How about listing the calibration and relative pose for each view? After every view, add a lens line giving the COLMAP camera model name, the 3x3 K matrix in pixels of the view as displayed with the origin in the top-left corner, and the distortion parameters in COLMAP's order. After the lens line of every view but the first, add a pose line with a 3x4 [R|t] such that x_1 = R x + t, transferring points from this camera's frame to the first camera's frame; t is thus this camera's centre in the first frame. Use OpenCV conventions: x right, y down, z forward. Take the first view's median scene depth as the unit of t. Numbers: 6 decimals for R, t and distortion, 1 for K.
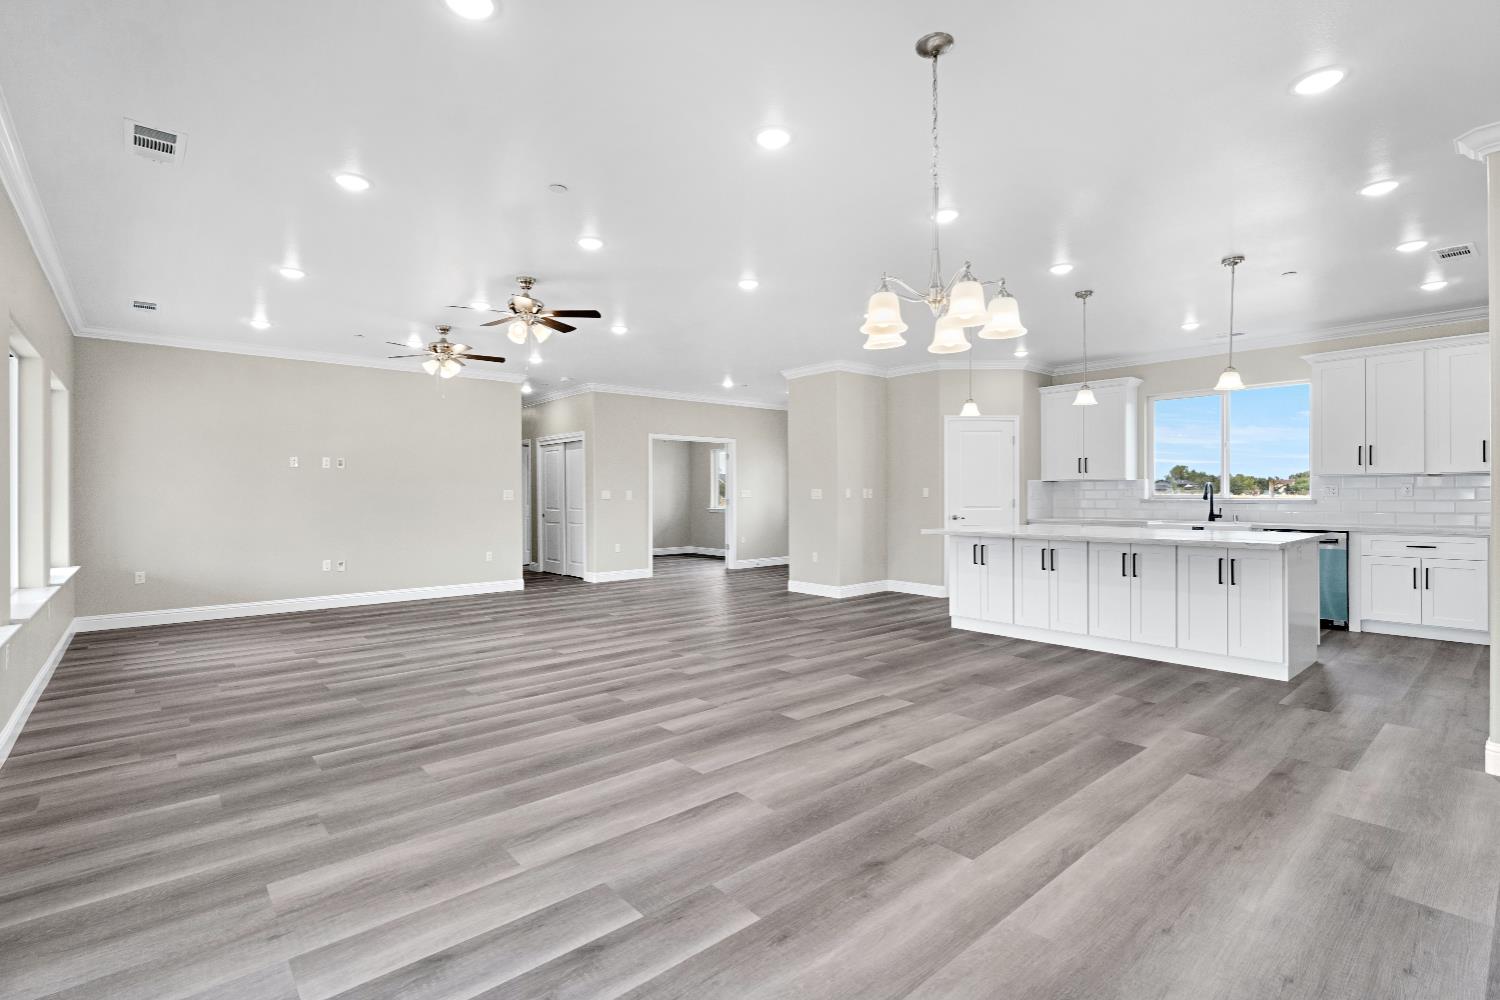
lens RADIAL K [[696.7, 0, 757.2], [0, 696.7, 495.3], [0, 0, 1]] dist [0.006065, -0.001518]
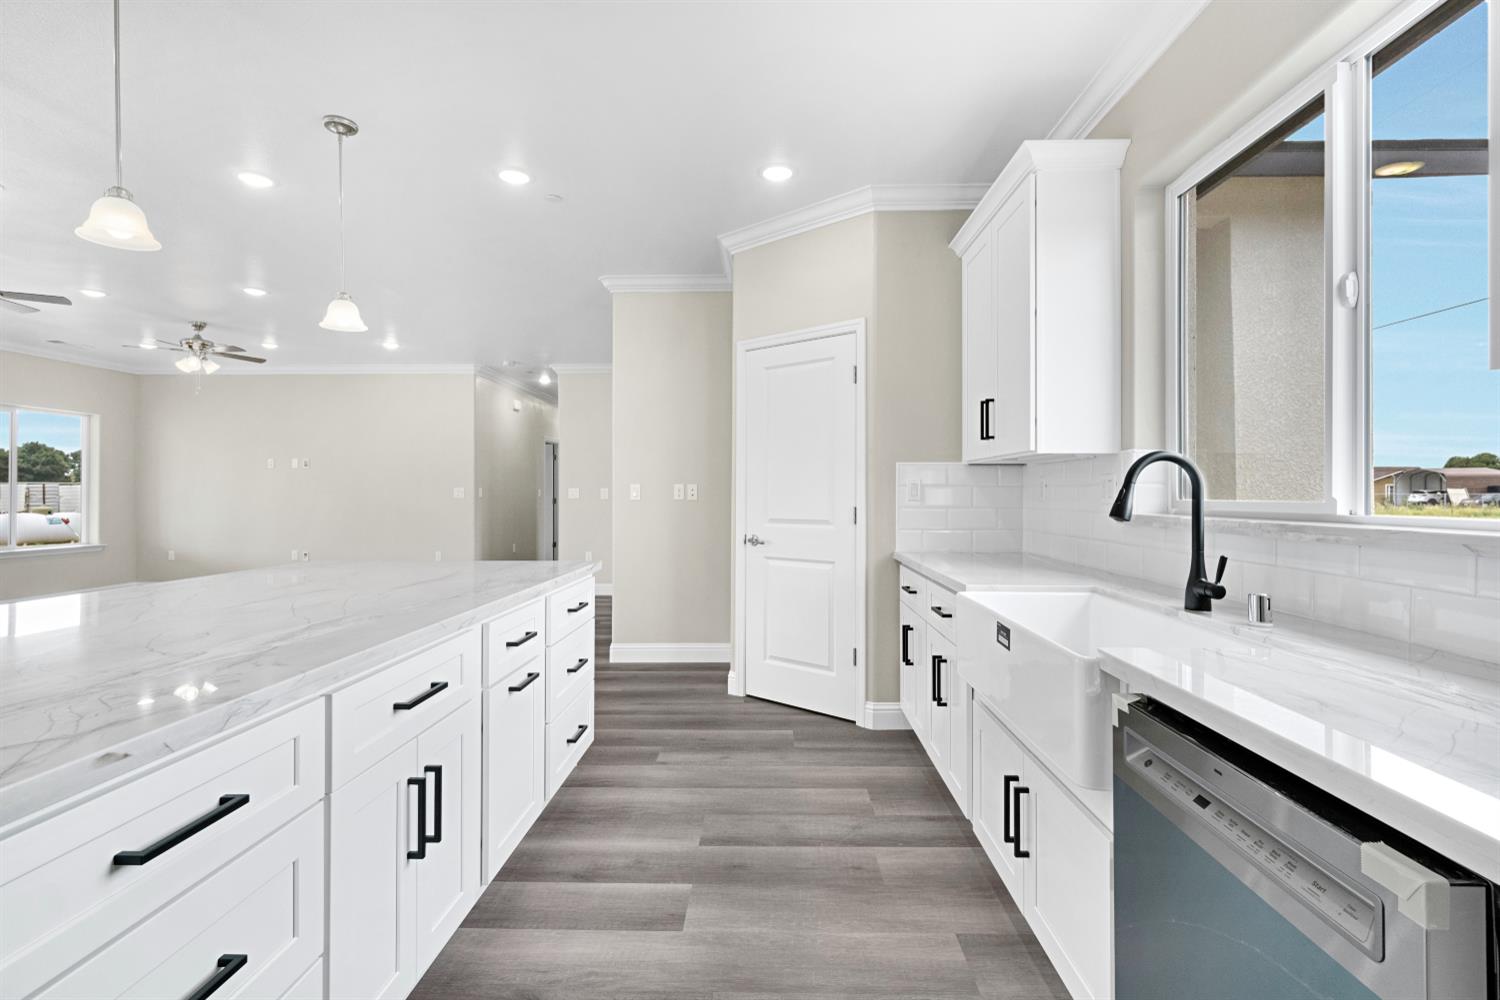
lens RADIAL K [[696.7, 0, 763.0], [0, 696.7, 490.3], [0, 0, 1]] dist [0.006065, -0.001518]
pose [[0.733154, 0.000337, -0.680062, 0.951950], [-0.005301, 0.999972, -0.005220, -0.003026], [0.680042, 0.007432, 0.733136, 0.961509]]
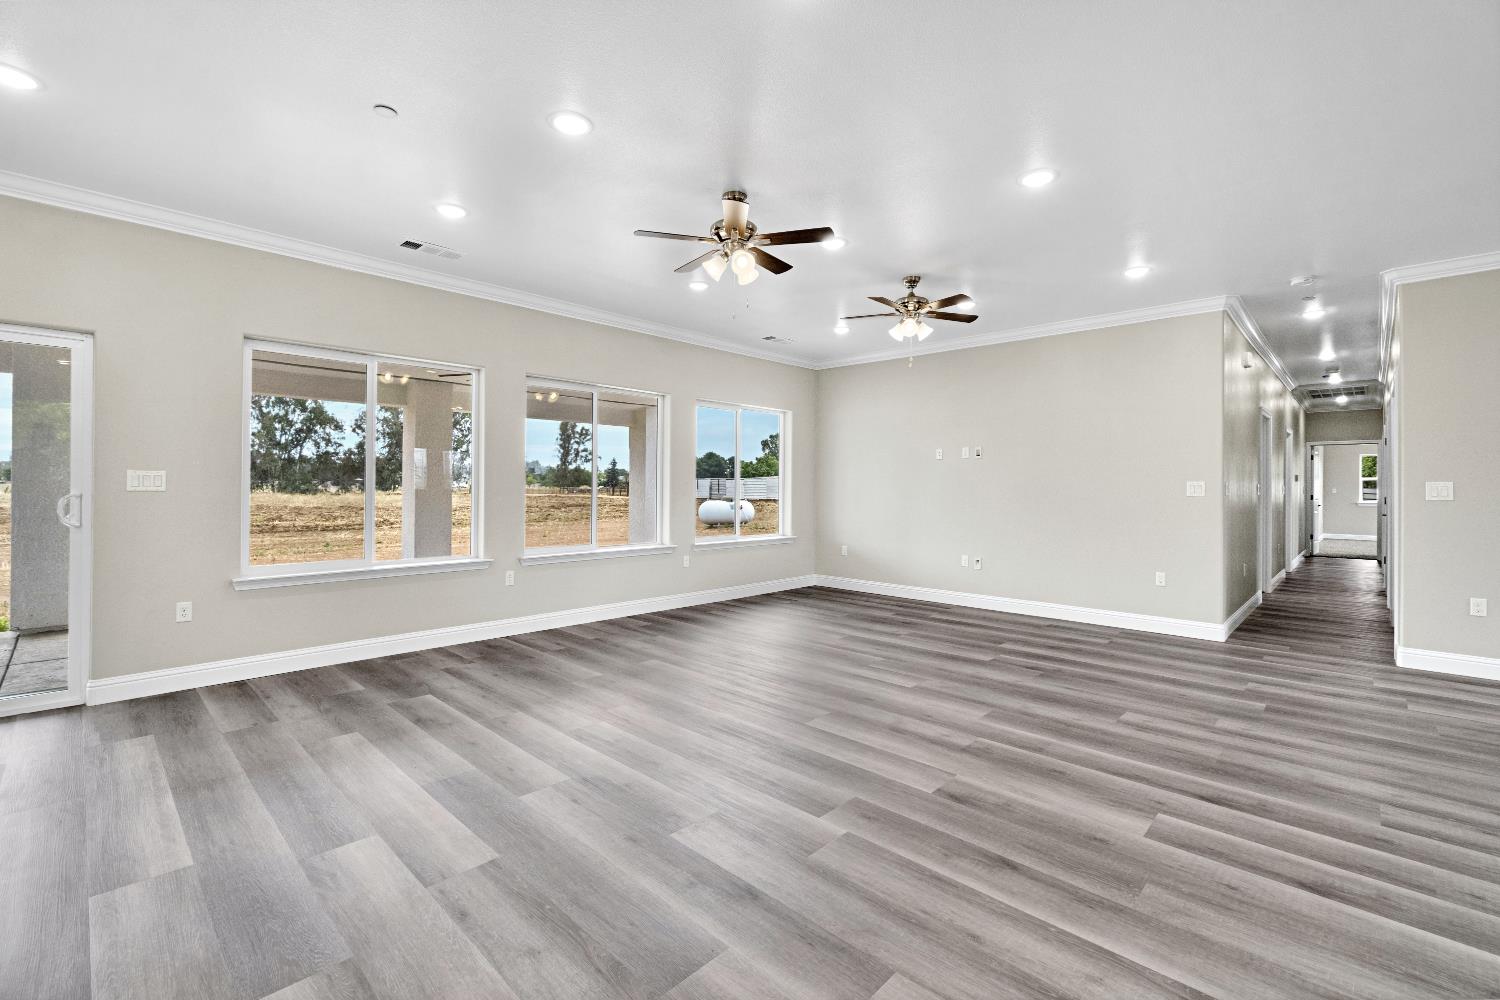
lens RADIAL K [[652.2, 0, 756.1], [0, 652.2, 492.4], [0, 0, 1]] dist [0.001832, -0.000442]
pose [[0.089213, 0.013650, -0.995919, 0.334666], [-0.010796, 0.999861, 0.012737, -0.001555], [0.995954, 0.009615, 0.089348, 0.887563]]
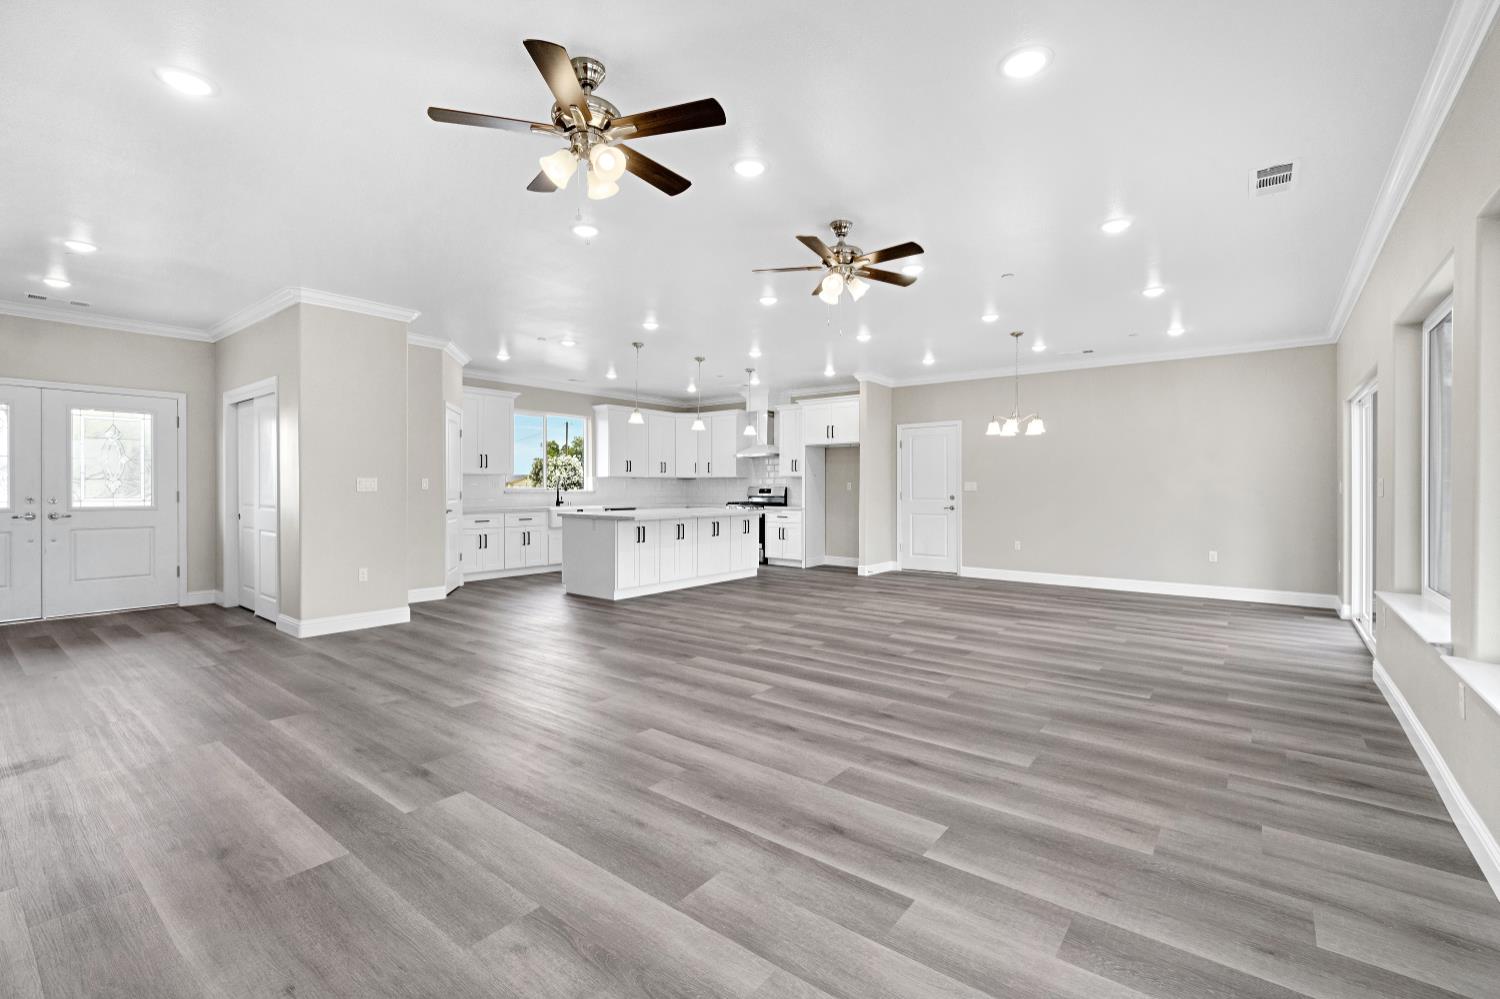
lens RADIAL K [[652.2, 0, 759.6], [0, 652.2, 494.2], [0, 0, 1]] dist [0.001832, -0.000442]
pose [[-0.191012, -0.007218, 0.981561, -0.986610], [-0.000529, 0.999974, 0.007250, 0.004014], [-0.981587, 0.000865, -0.191011, 1.144341]]
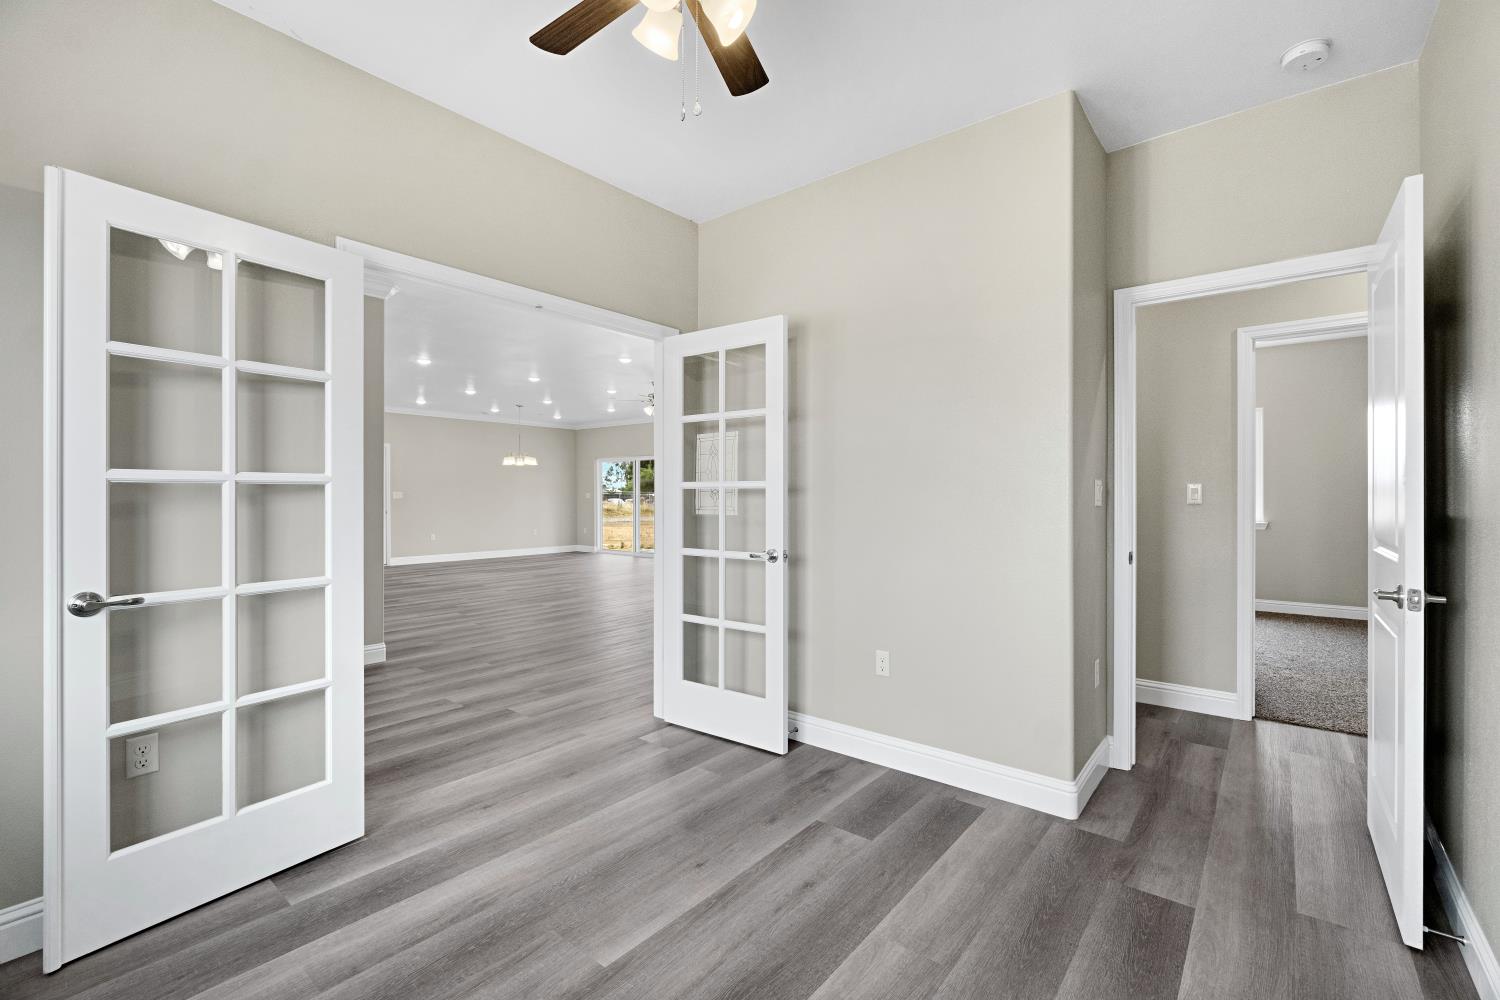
lens RADIAL K [[652.2, 0, 763.5], [0, 652.2, 502.2], [0, 0, 1]] dist [0.001832, -0.000442]
pose [[-0.984254, 0.006108, -0.176654, -0.280563], [0.004320, 0.999936, 0.010501, -0.000538], [0.176707, 0.009572, -0.984217, 2.633572]]
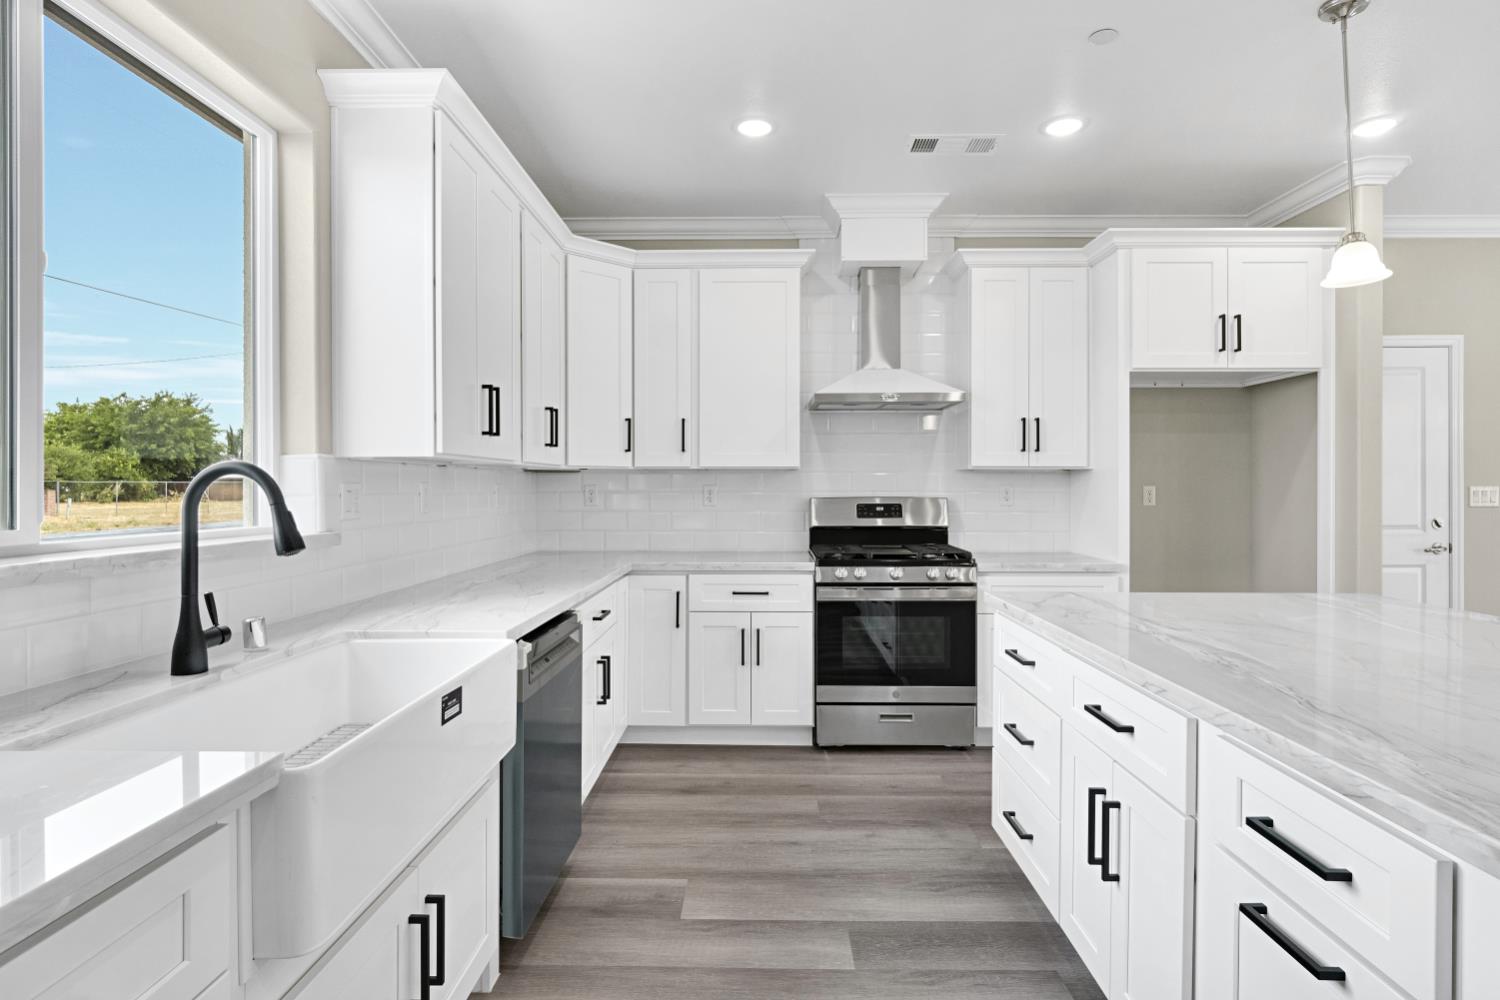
lens RADIAL K [[750.2, 0, 770.4], [0, 750.2, 487.7], [0, 0, 1]] dist [-0.006040, 0.001117]
pose [[-0.738950, 0.014177, 0.673611, 0.548806], [0.004186, 0.999856, -0.016451, -0.003242], [-0.673748, -0.009337, -0.738903, 1.384229]]
